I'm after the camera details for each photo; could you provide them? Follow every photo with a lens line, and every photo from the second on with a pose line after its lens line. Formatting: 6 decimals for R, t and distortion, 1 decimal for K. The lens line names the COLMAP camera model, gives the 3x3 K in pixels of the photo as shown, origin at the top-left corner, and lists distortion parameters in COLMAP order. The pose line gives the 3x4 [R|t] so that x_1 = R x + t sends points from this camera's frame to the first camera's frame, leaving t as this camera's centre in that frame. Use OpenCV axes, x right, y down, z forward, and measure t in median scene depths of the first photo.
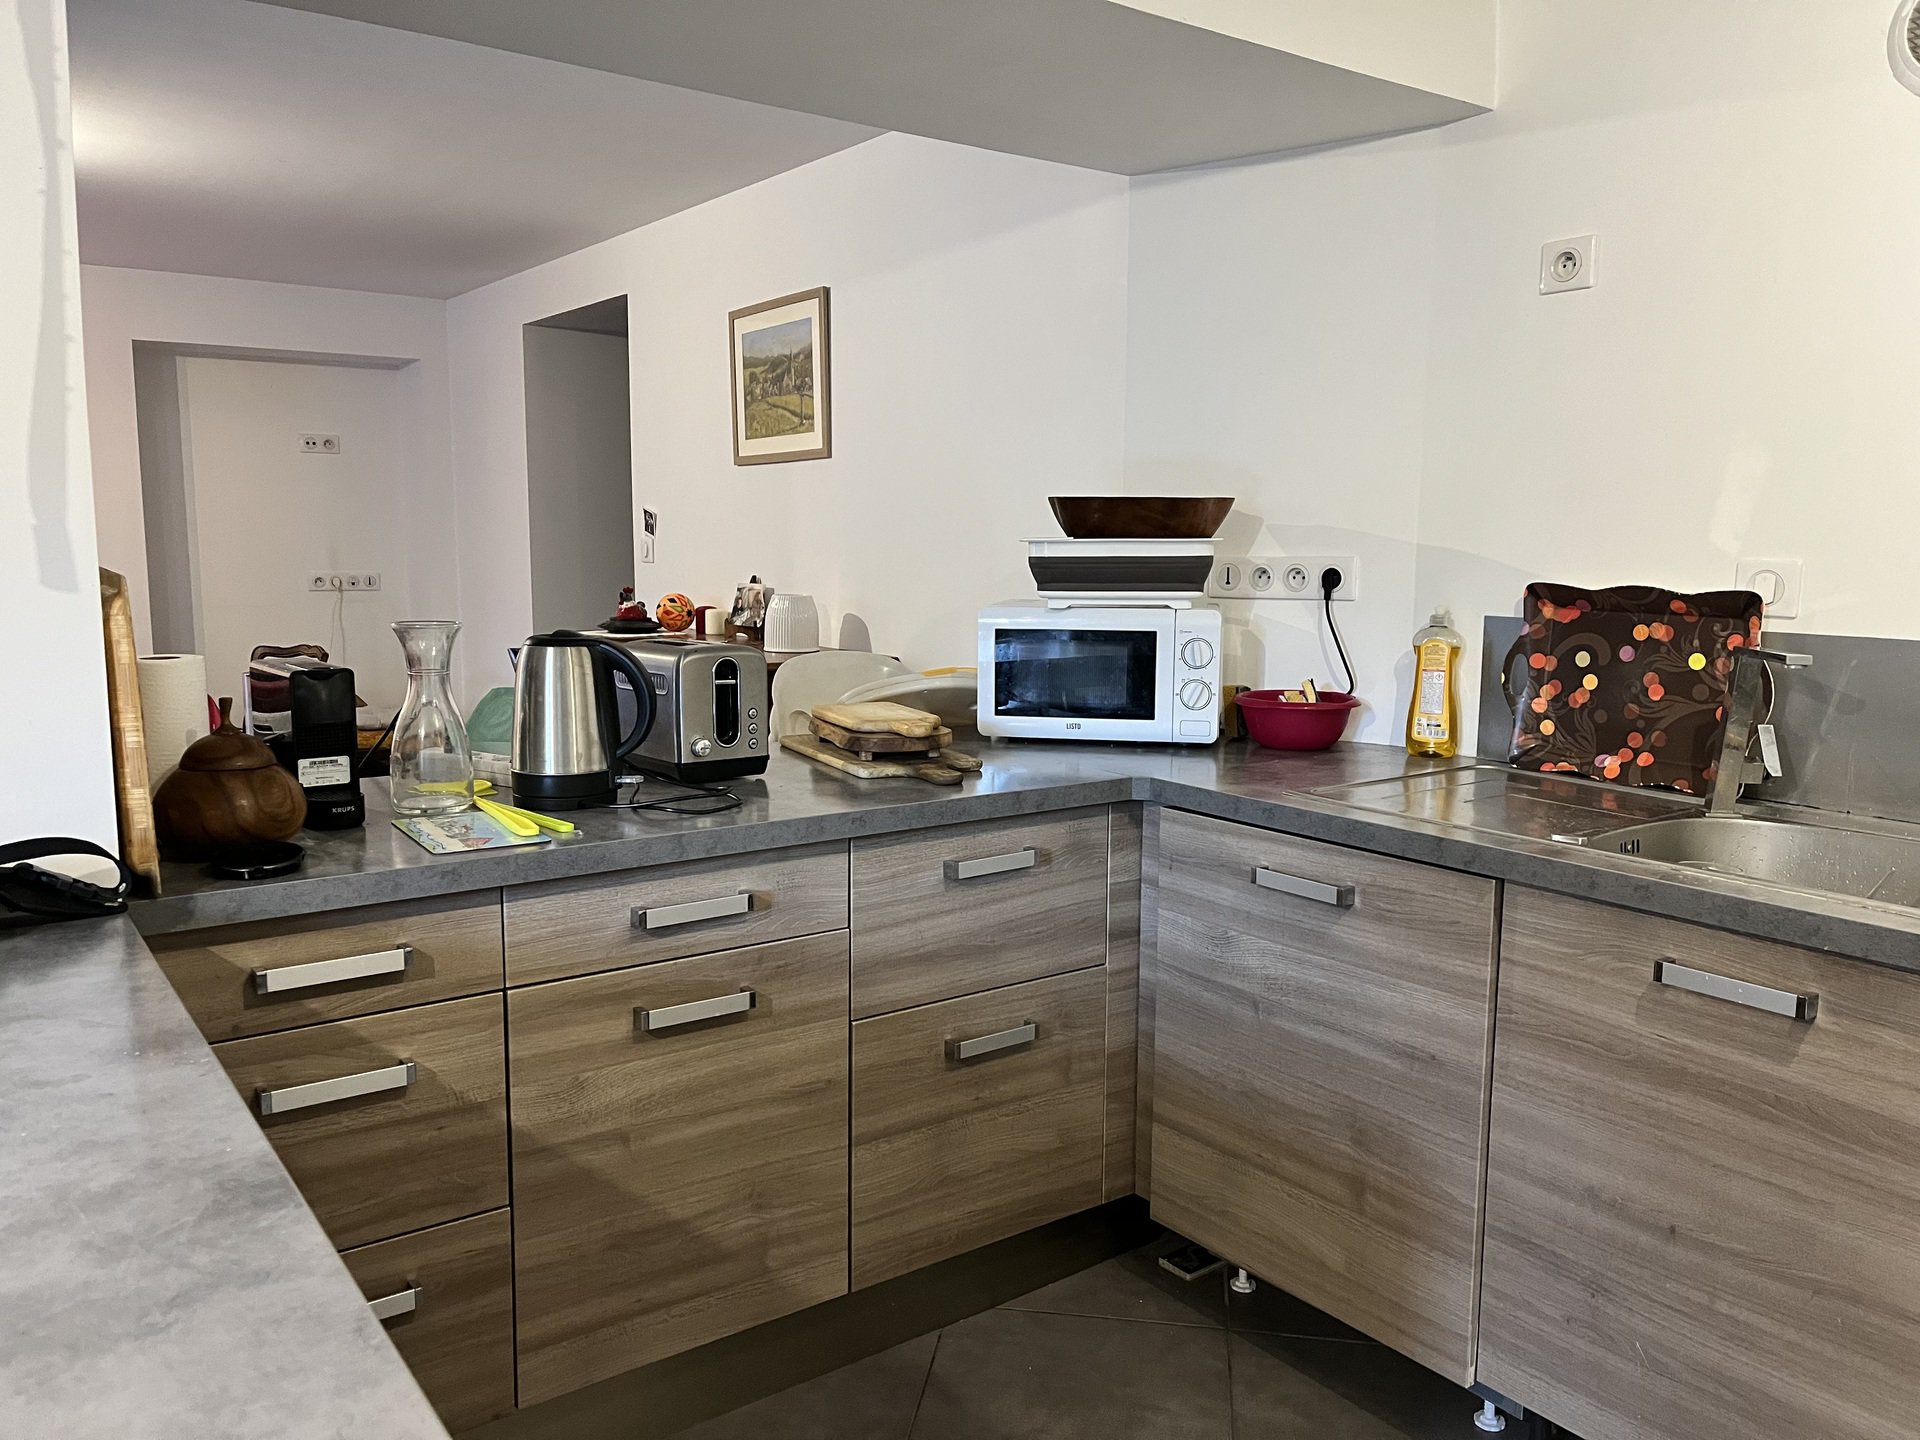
lens RADIAL K [[1455.9, 0, 957.7], [0, 1455.9, 726.7], [0, 0, 1]] dist [0.087998, -0.114780]
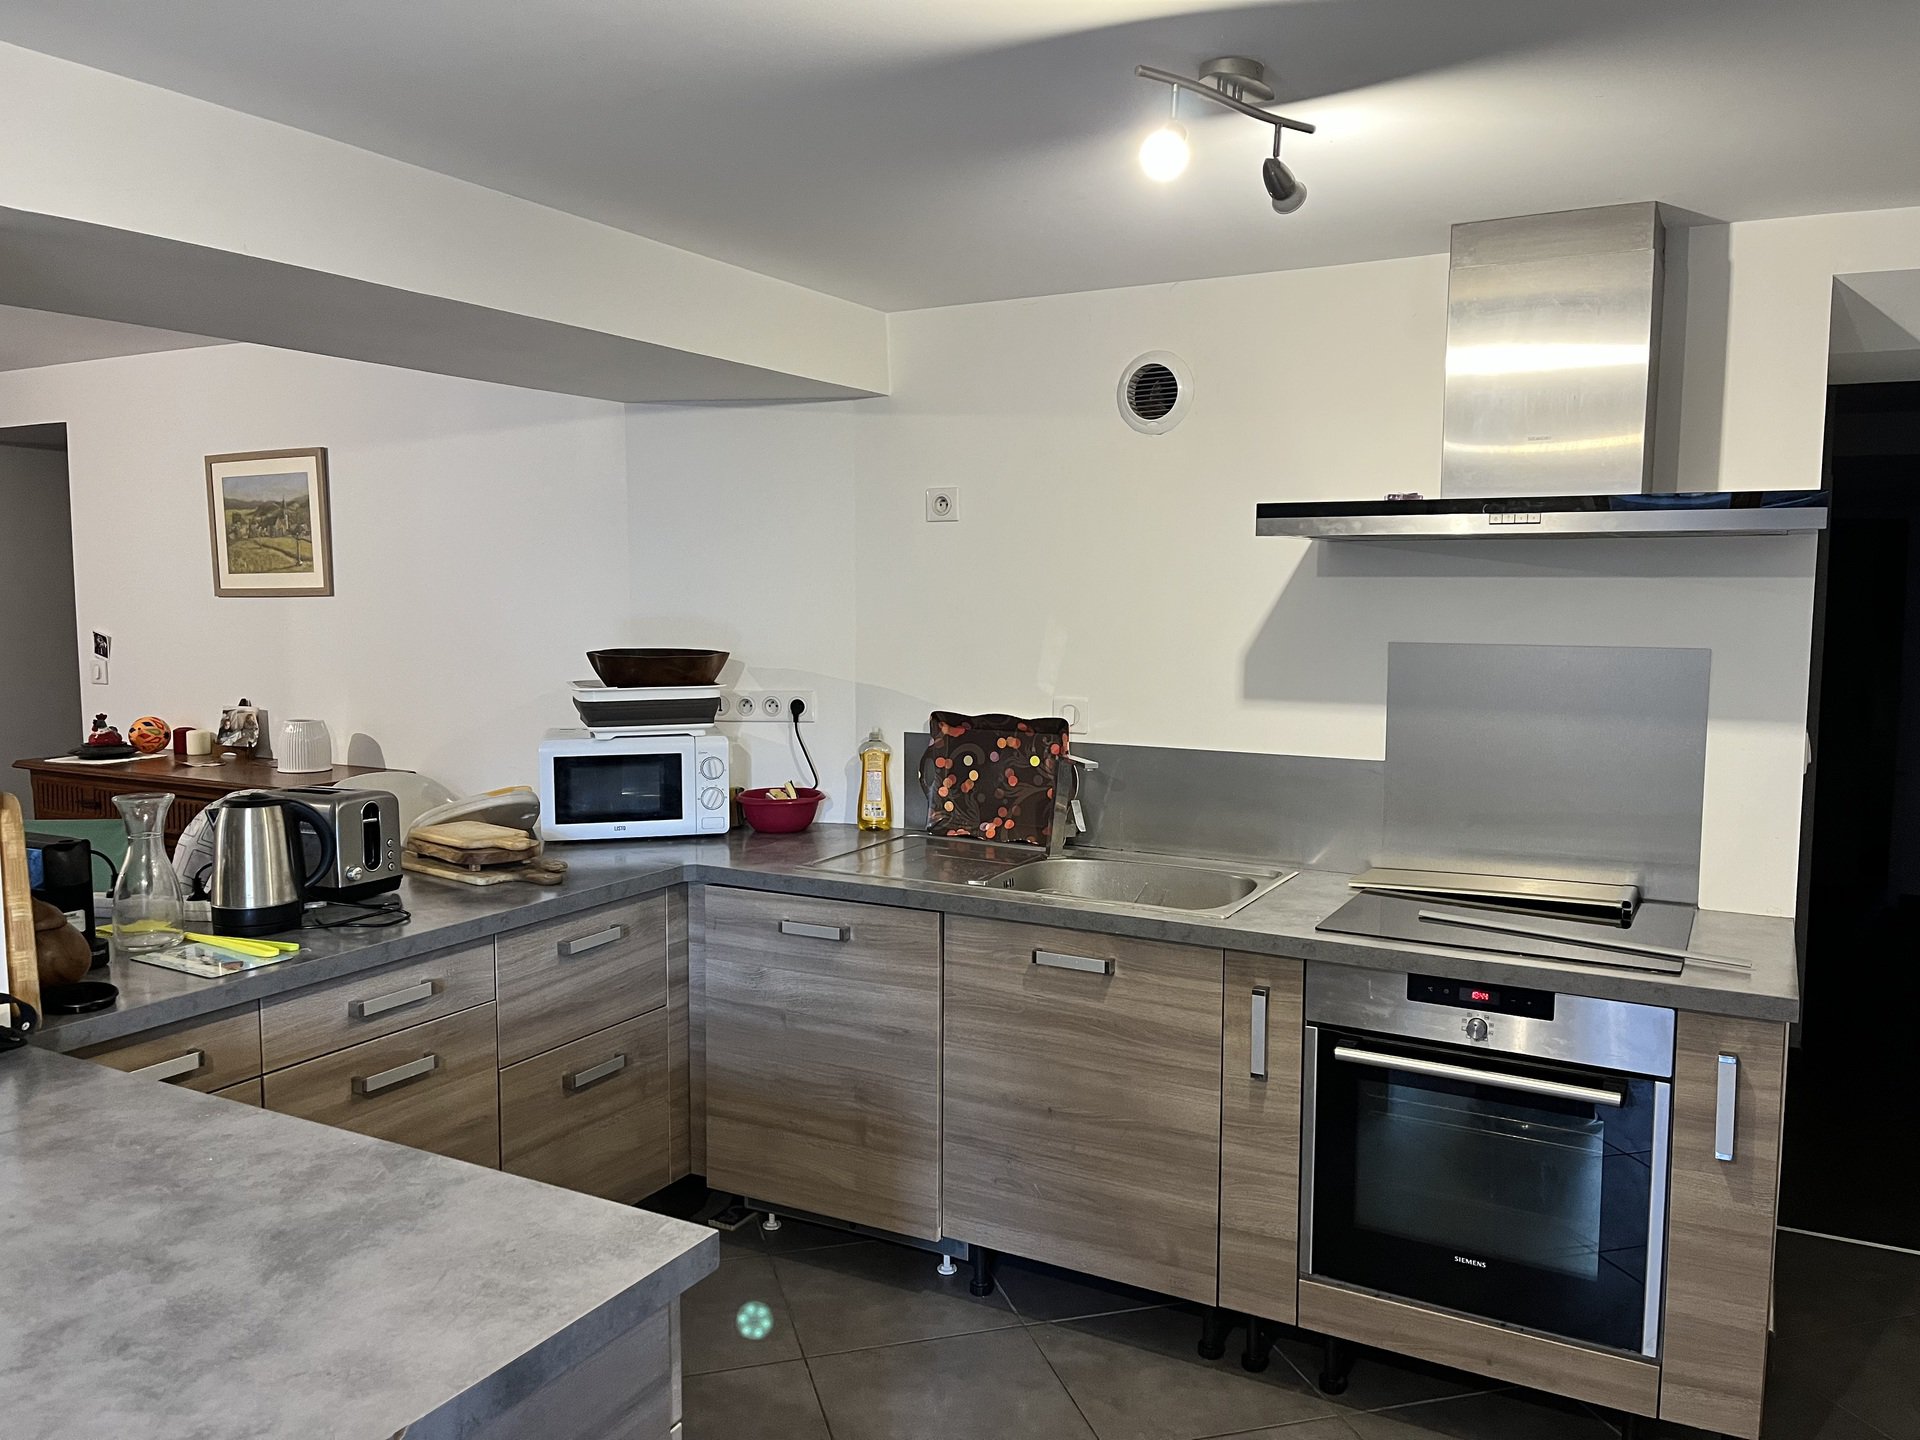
lens RADIAL K [[1455.9, 0, 957.7], [0, 1455.9, 726.7], [0, 0, 1]] dist [0.087998, -0.114780]
pose [[0.906242, -0.047978, 0.420027, -0.220394], [0.062257, 0.997853, -0.020345, -0.052125], [-0.418149, 0.044587, 0.907283, -0.369368]]
